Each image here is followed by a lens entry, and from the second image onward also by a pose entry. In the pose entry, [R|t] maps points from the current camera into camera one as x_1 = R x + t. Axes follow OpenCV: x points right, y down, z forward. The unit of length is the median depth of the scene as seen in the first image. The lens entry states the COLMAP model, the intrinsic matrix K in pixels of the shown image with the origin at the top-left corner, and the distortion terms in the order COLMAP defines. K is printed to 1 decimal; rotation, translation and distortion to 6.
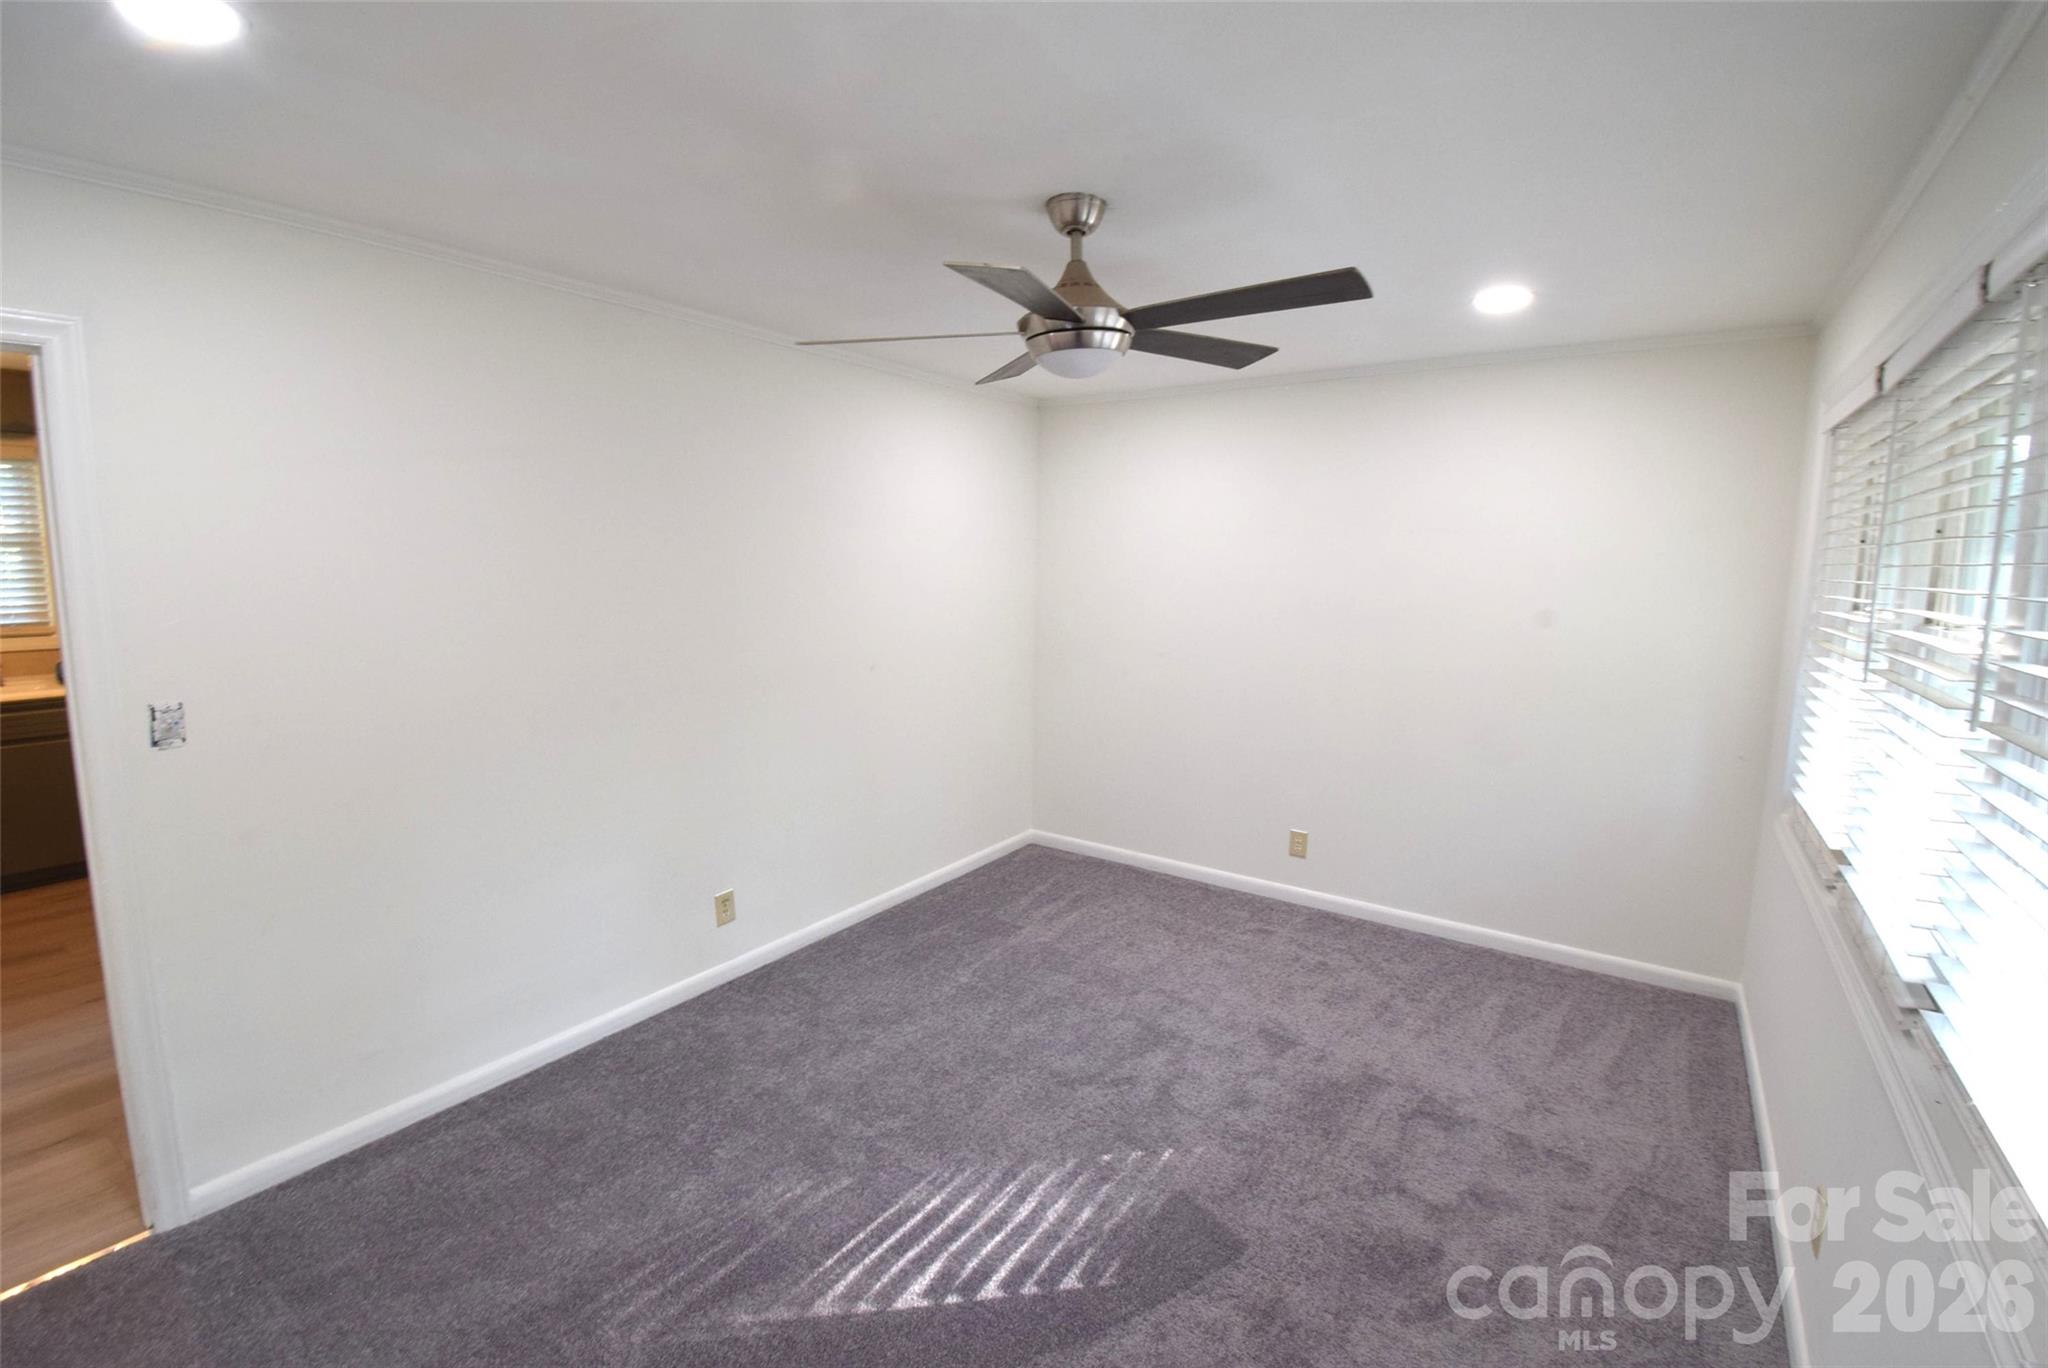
lens RADIAL K [[906.6, 0, 1020.5], [0, 906.6, 682.7], [0, 0, 1]] dist [0.013581, -0.021106]
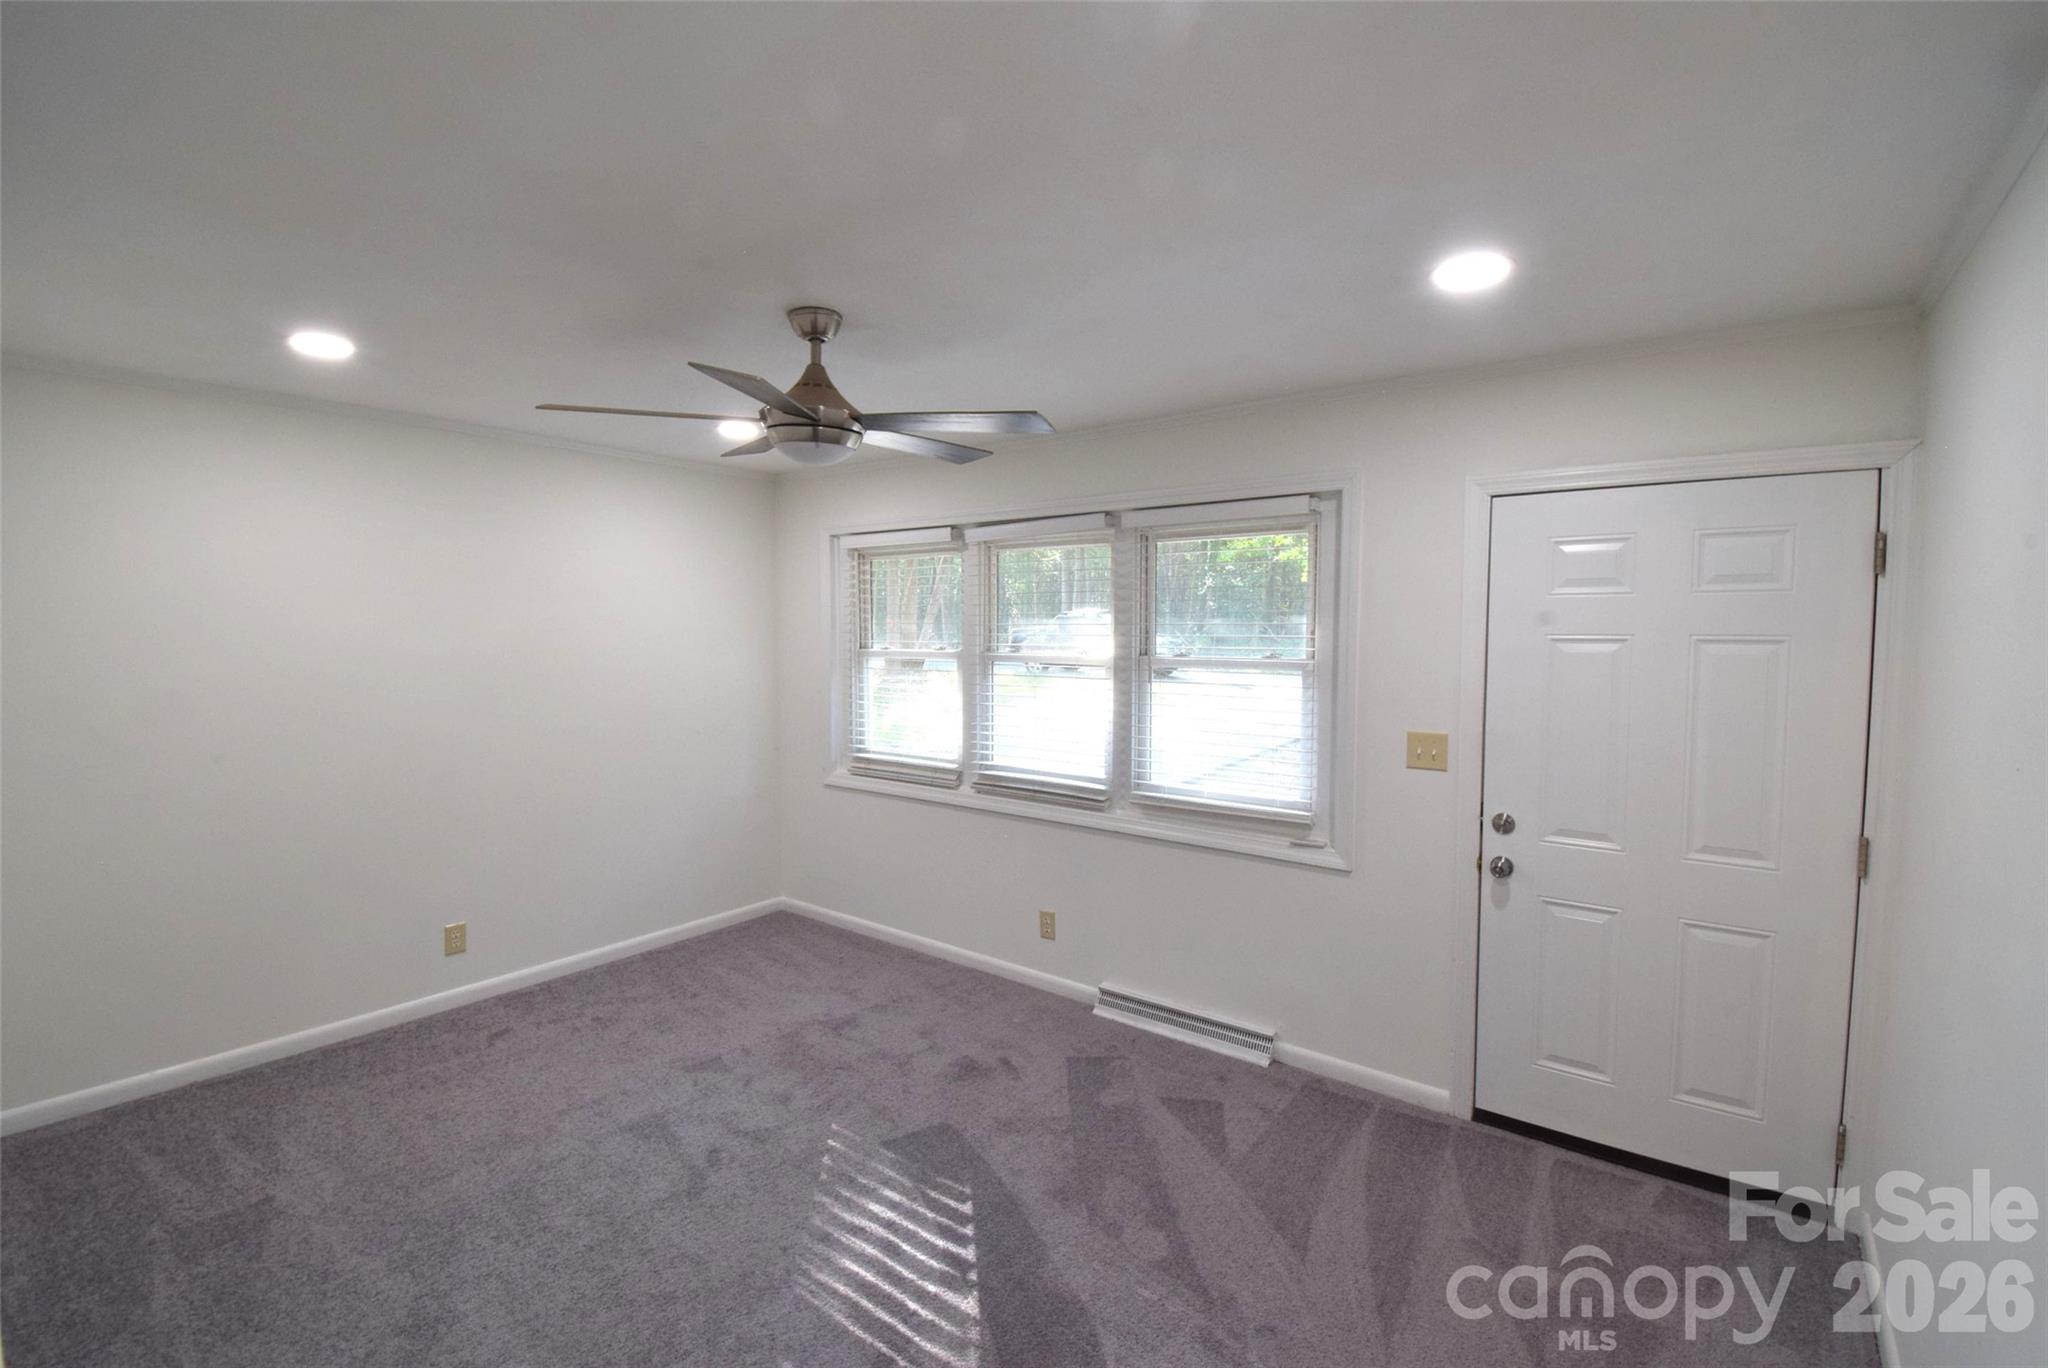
lens RADIAL K [[906.6, 0, 1024.2], [0, 906.6, 684.4], [0, 0, 1]] dist [0.013581, -0.021106]
pose [[0.055118, -0.080788, 0.995206, -0.801222], [0.134136, 0.988285, 0.072797, -0.090422], [-0.989429, 0.129481, 0.065309, 0.535715]]
